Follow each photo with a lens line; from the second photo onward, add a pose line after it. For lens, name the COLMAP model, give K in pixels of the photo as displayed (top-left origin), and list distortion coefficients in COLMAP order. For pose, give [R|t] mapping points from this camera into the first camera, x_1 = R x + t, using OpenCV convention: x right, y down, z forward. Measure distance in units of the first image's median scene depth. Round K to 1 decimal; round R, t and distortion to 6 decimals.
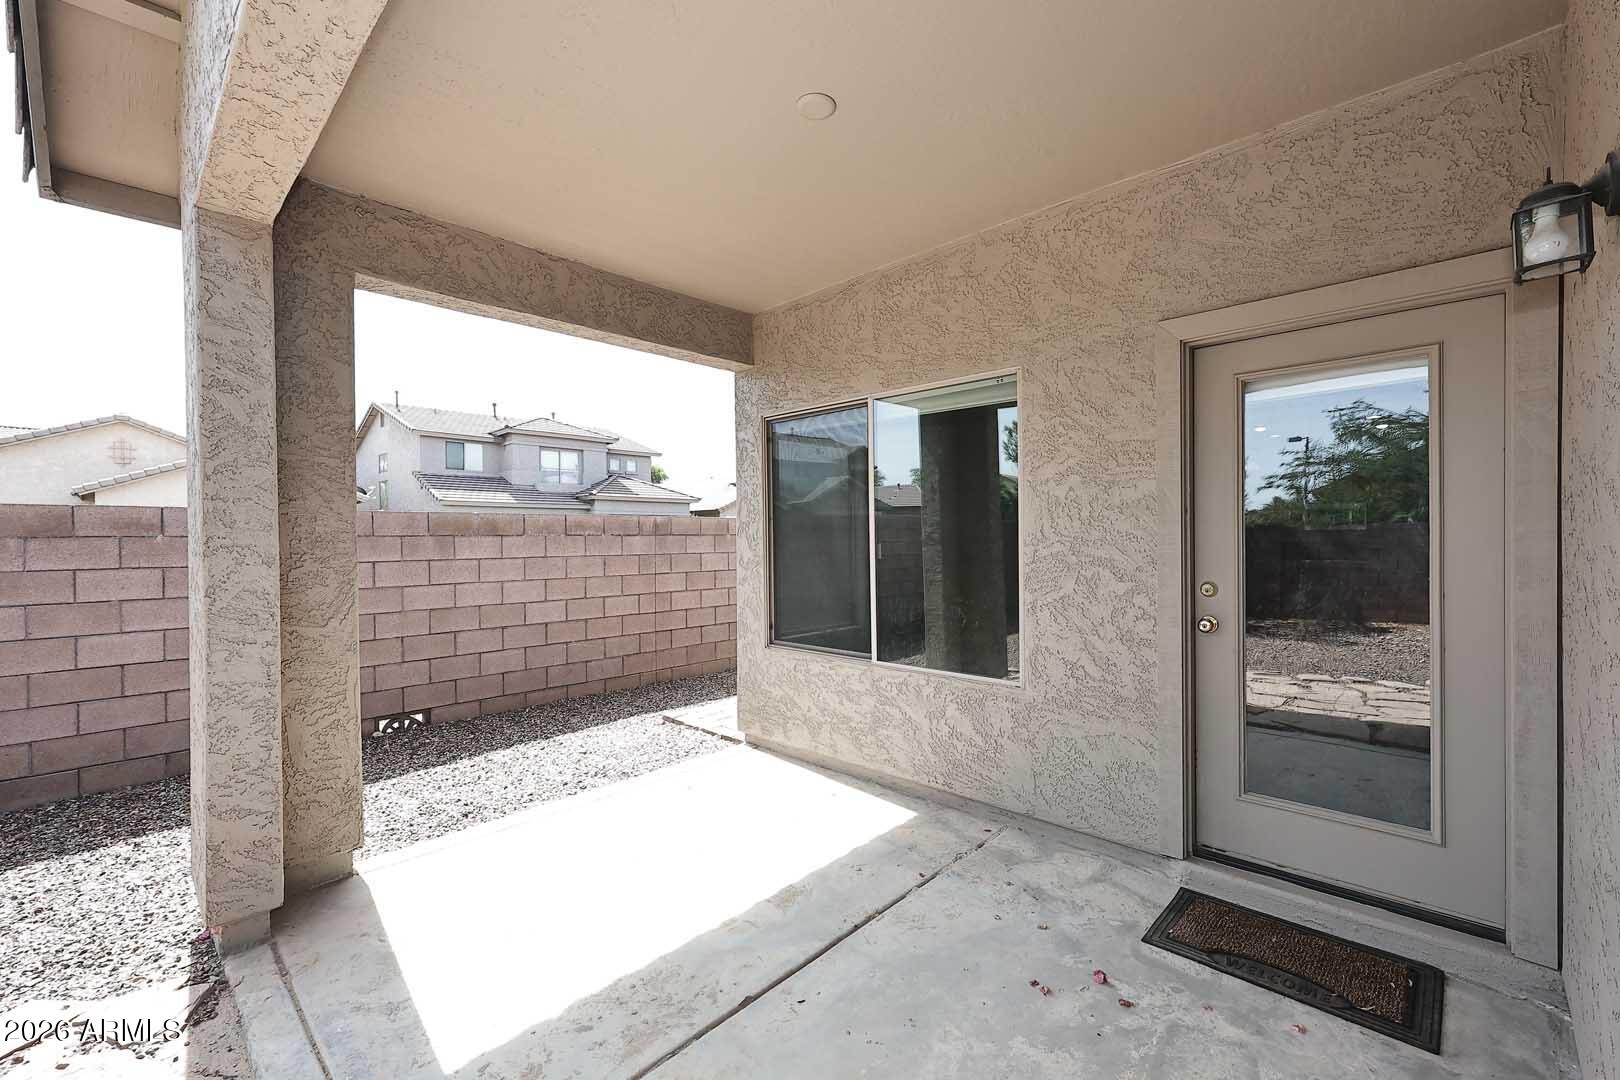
lens RADIAL K [[672.4, 0, 820.0], [0, 672.4, 544.9], [0, 0, 1]] dist [-0.001689, -0.000282]
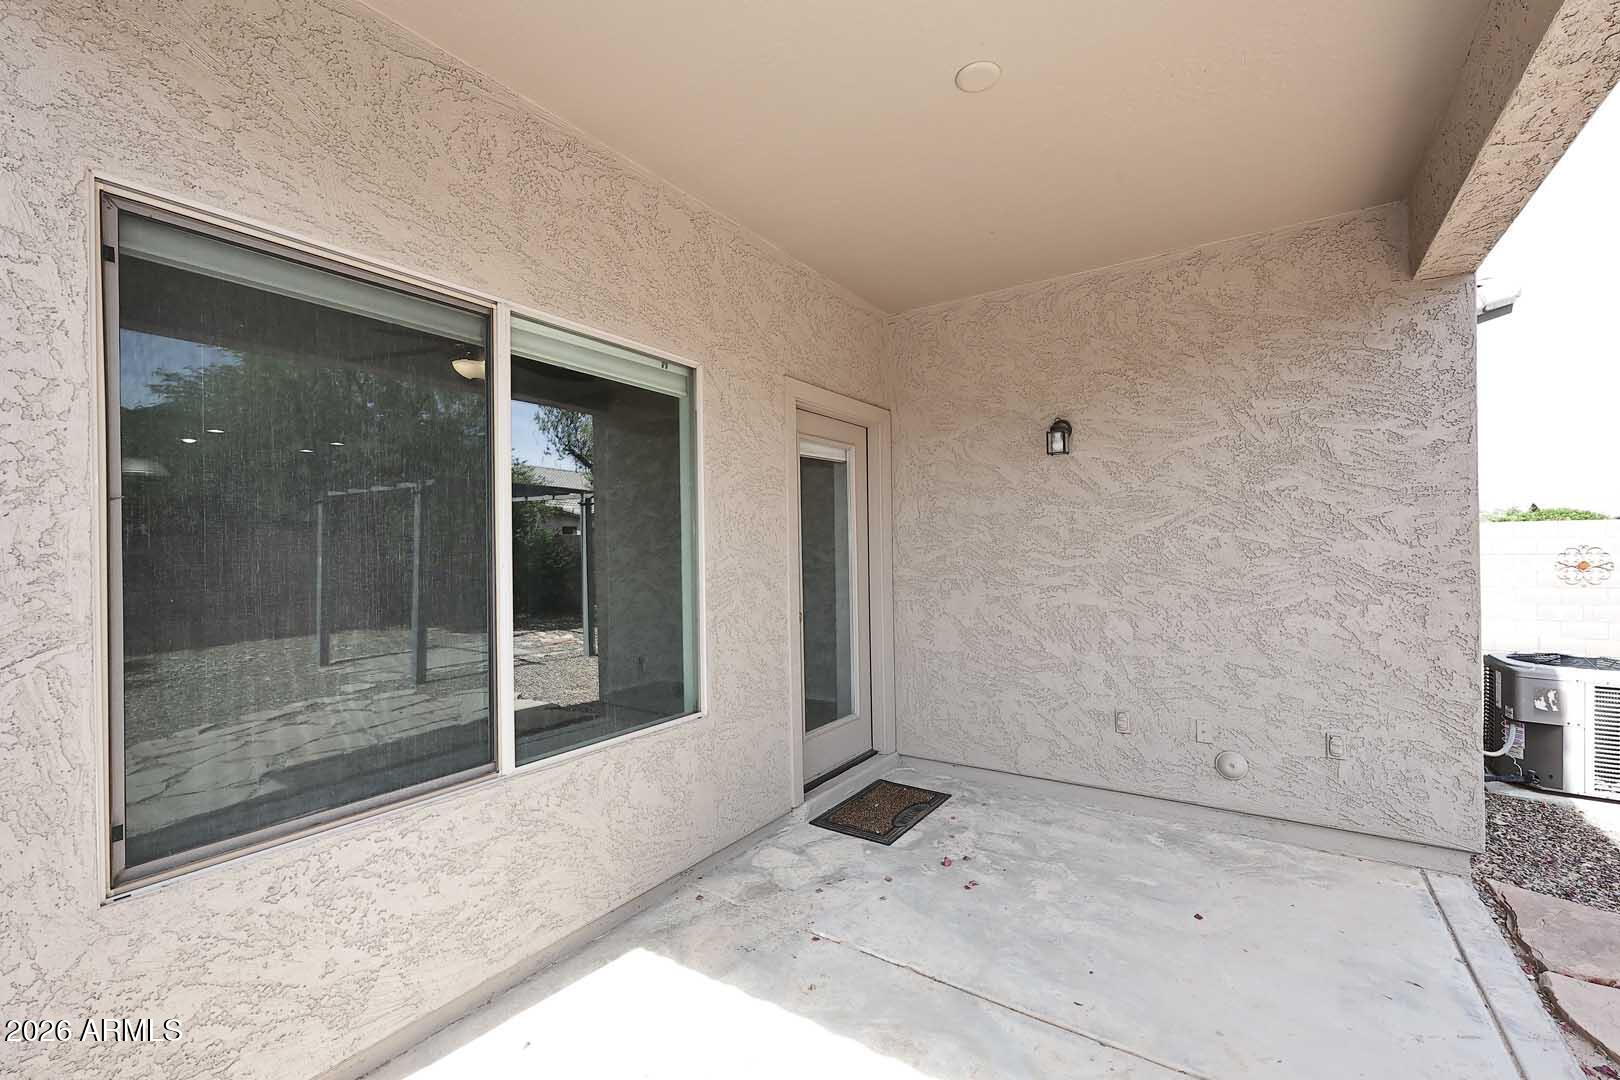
lens RADIAL K [[672.4, 0, 820.0], [0, 672.4, 544.9], [0, 0, 1]] dist [-0.001689, -0.000282]
pose [[-0.170562, 0.016167, 0.985214, -0.651636], [0.025190, 0.999610, -0.012042, -0.004564], [-0.985025, 0.022764, -0.170903, 1.041188]]
